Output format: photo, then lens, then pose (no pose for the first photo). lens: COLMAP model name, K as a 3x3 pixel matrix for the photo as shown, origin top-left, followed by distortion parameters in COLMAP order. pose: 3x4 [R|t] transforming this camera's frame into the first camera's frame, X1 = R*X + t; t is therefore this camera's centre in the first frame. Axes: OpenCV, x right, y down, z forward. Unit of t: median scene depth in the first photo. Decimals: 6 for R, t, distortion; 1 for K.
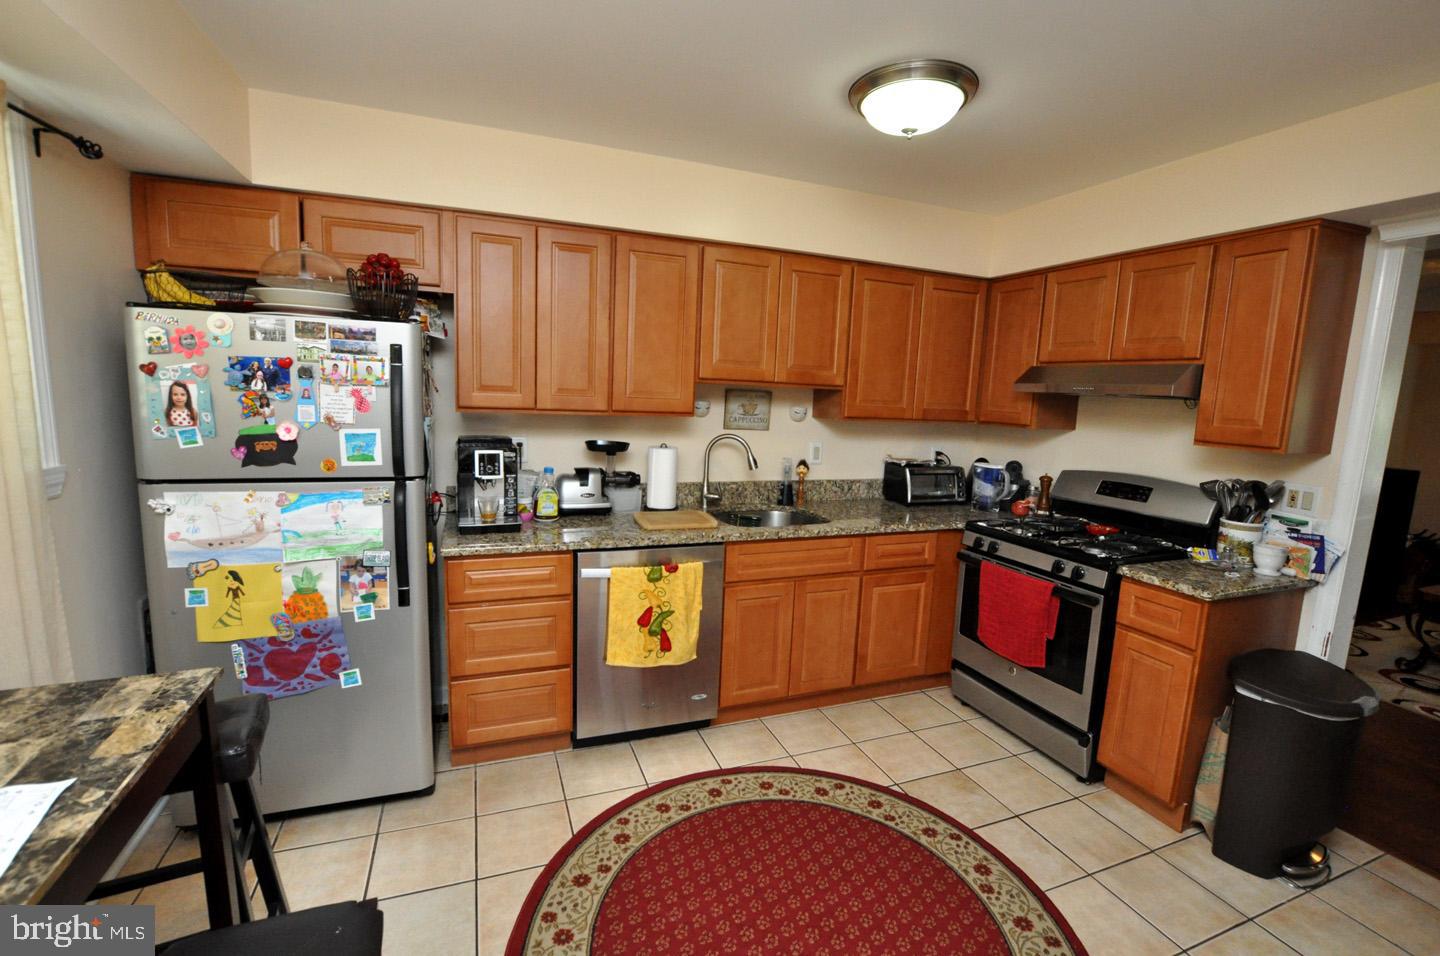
lens RADIAL K [[631.5, 0, 724.8], [0, 631.5, 480.2], [0, 0, 1]] dist [-0.036788, 0.005410]
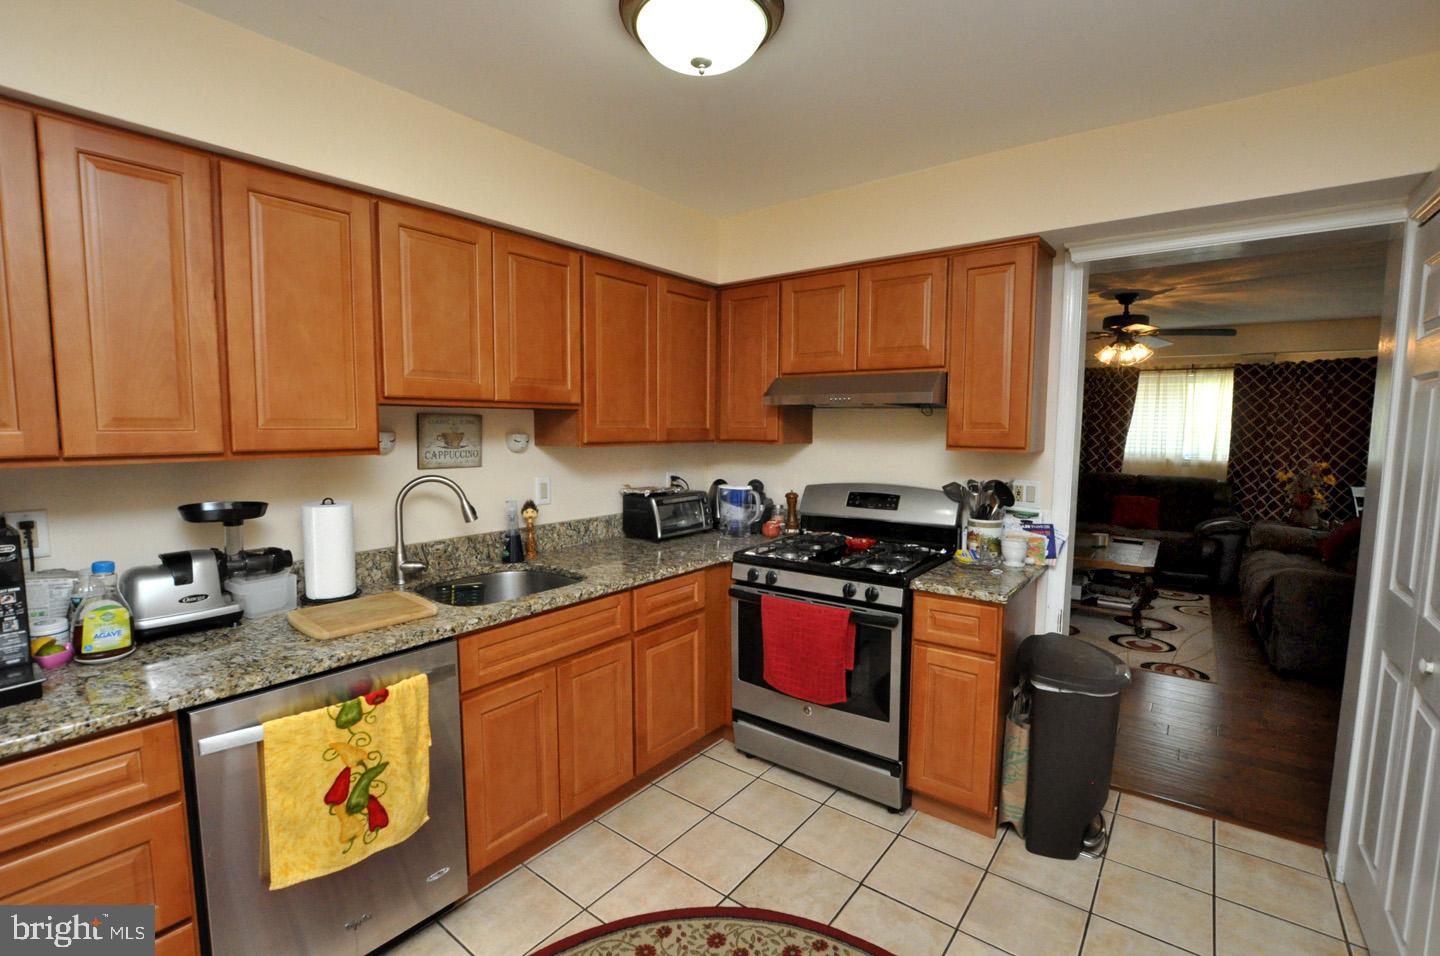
lens RADIAL K [[631.5, 0, 724.8], [0, 631.5, 480.2], [0, 0, 1]] dist [-0.036788, 0.005410]
pose [[0.856319, -0.081607, 0.509959, -0.080166], [0.102965, 0.994590, -0.013737, -0.027671], [-0.506079, 0.064271, 0.860089, 0.261280]]
